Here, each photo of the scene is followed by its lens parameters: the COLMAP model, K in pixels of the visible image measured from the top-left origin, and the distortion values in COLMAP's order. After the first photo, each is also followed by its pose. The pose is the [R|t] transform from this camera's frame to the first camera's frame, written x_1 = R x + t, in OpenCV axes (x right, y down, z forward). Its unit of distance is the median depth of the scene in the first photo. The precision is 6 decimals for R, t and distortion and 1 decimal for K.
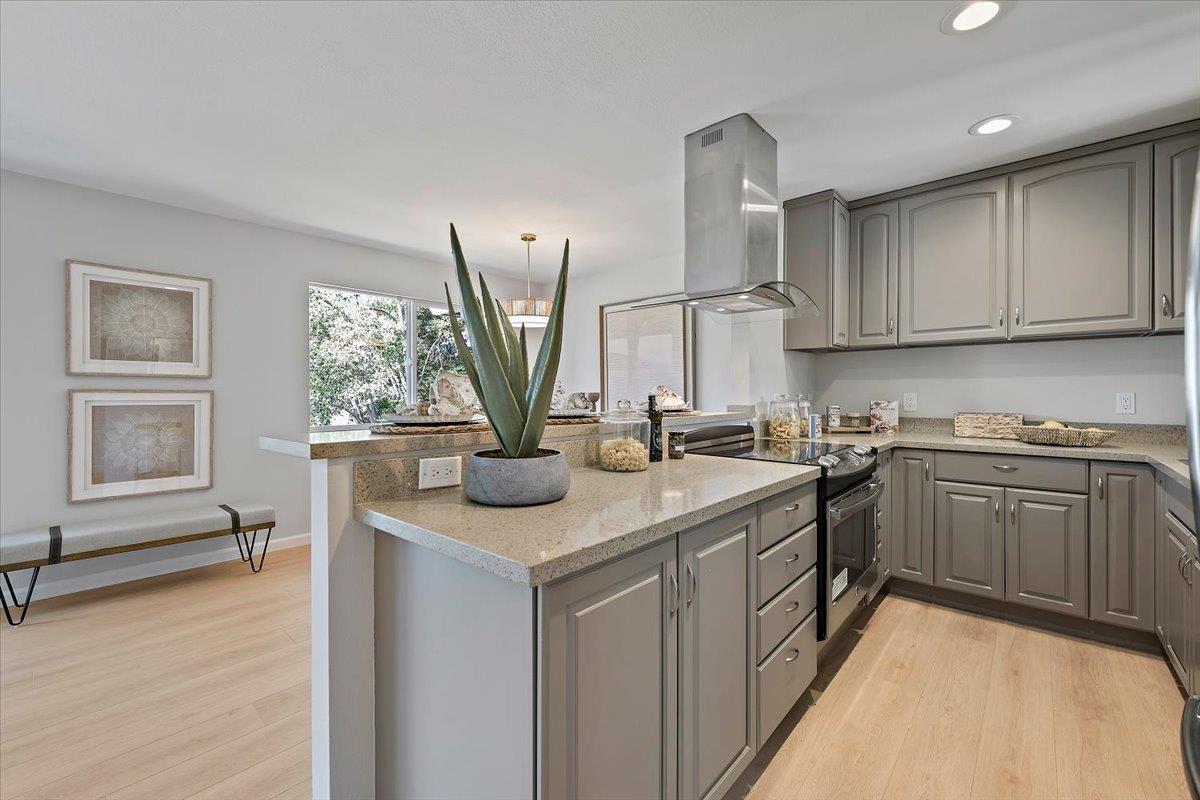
lens RADIAL K [[495.0, 0, 606.3], [0, 495.0, 390.5], [0, 0, 1]] dist [0.001107, -0.000218]
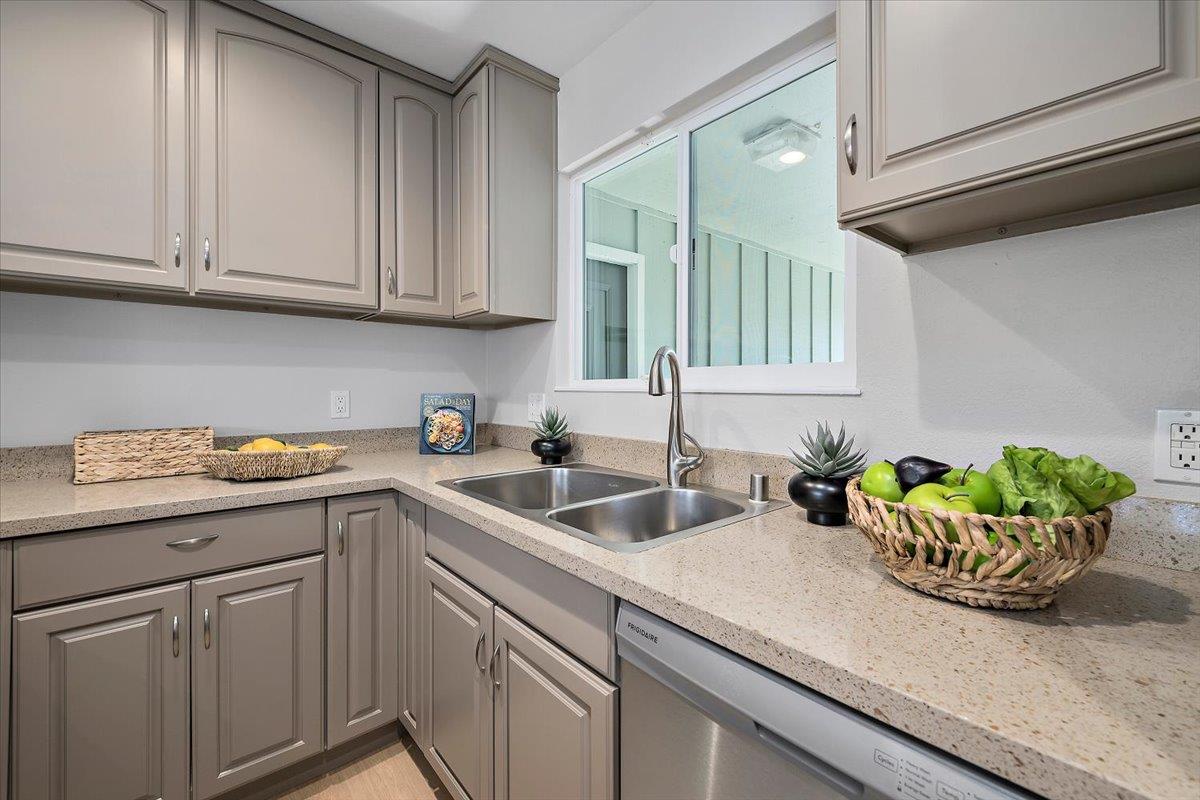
lens RADIAL K [[495.0, 0, 606.3], [0, 495.0, 390.5], [0, 0, 1]] dist [0.001107, -0.000218]
pose [[0.148544, -0.006168, 0.988887, 0.369469], [-0.002002, 0.999977, 0.006538, -0.001984], [-0.988904, -0.002951, 0.148528, 0.507168]]
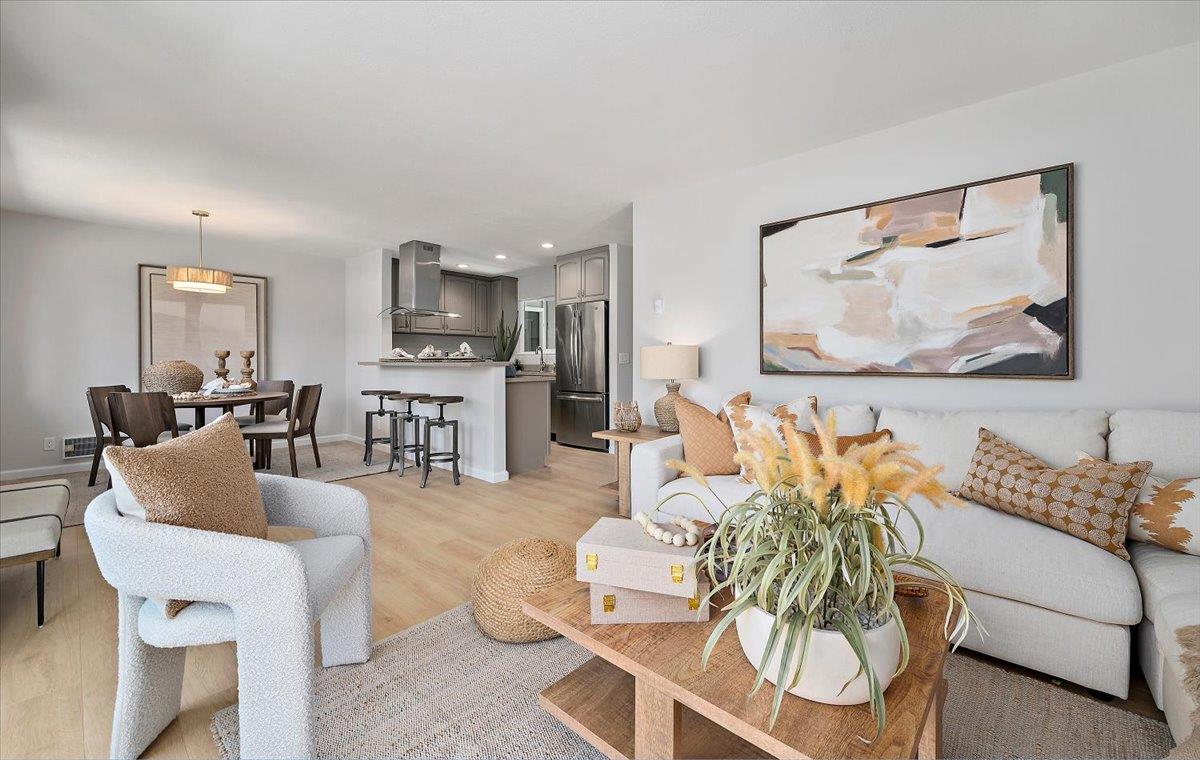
lens RADIAL K [[464.6, 0, 600.1], [0, 464.6, 360.2], [0, 0, 1]] dist [-0.000437, -0.000045]
pose [[0.027194, 0.002671, 0.999627, -1.844199], [0.001185, 0.999996, -0.002704, 0.048103], [-0.999629, 0.001258, 0.027191, 0.089177]]
